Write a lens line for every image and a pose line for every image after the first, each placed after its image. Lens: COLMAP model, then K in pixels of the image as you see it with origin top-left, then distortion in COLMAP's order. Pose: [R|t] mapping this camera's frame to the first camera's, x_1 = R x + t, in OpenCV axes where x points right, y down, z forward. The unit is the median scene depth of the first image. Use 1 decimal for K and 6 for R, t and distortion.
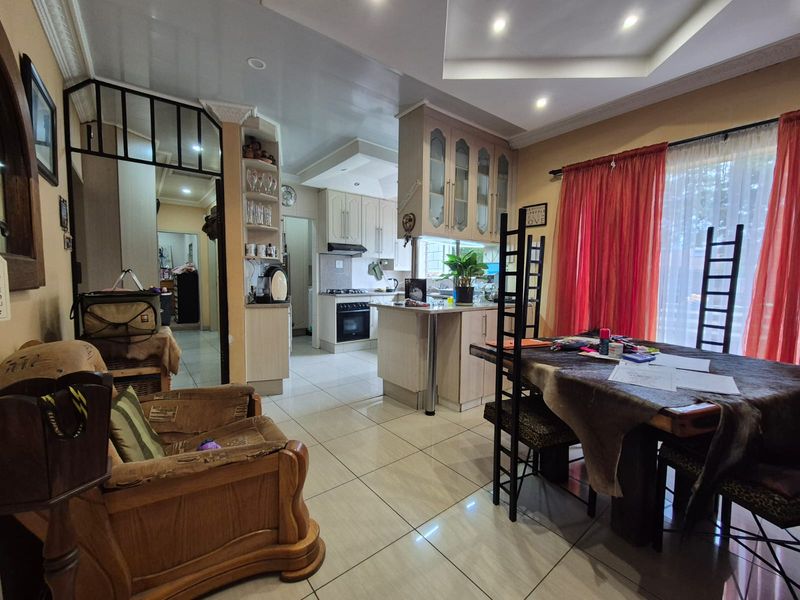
lens RADIAL K [[328.9, 0, 400.0], [0, 328.9, 300.0], [0, 0, 1]] dist [0.002678, -0.000016]
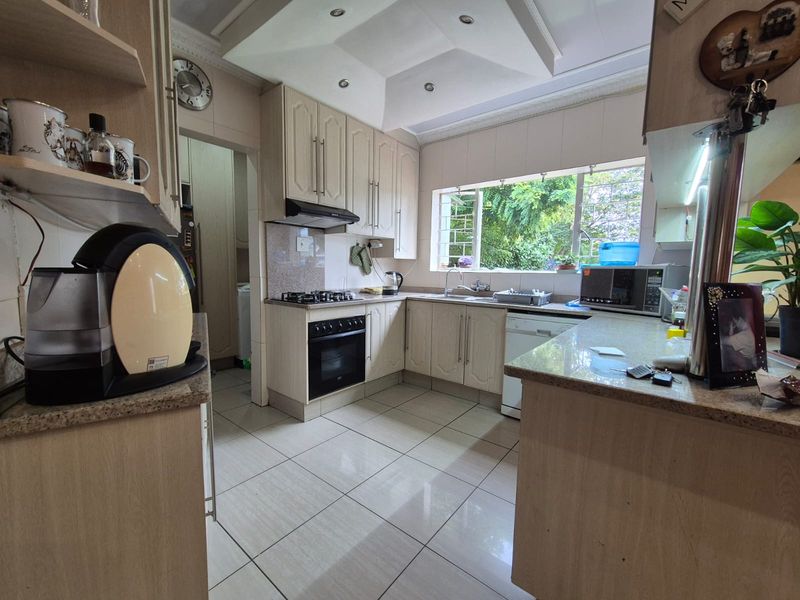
lens RADIAL K [[328.9, 0, 400.0], [0, 328.9, 300.0], [0, 0, 1]] dist [0.002678, -0.000016]
pose [[0.975014, -0.015126, 0.221628, -0.155375], [0.009034, 0.999554, 0.028475, -0.033875], [-0.221960, -0.025762, 0.974715, 0.457293]]
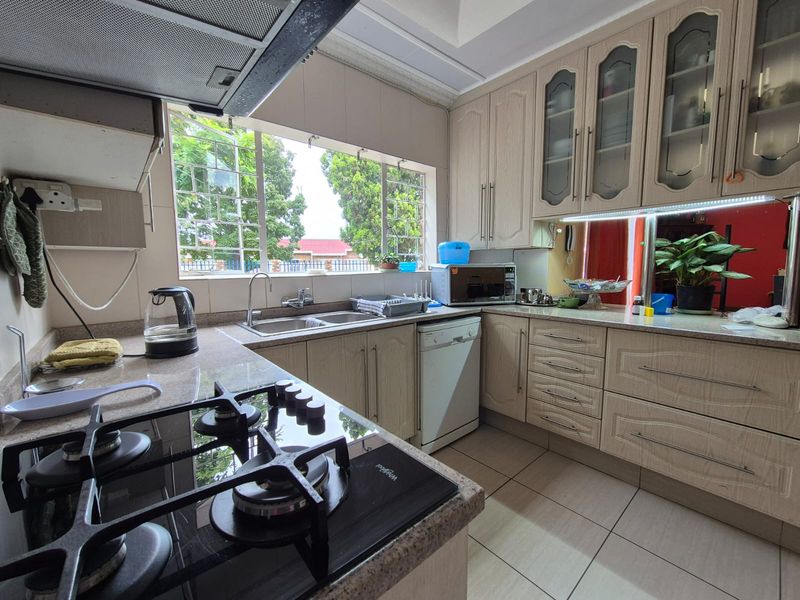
lens RADIAL K [[328.9, 0, 400.0], [0, 328.9, 300.0], [0, 0, 1]] dist [0.002678, -0.000016]
pose [[-0.029870, -0.113849, 0.993049, -0.259433], [0.079770, 0.990052, 0.115905, -0.076018], [-0.996366, 0.082677, -0.020491, 0.930178]]
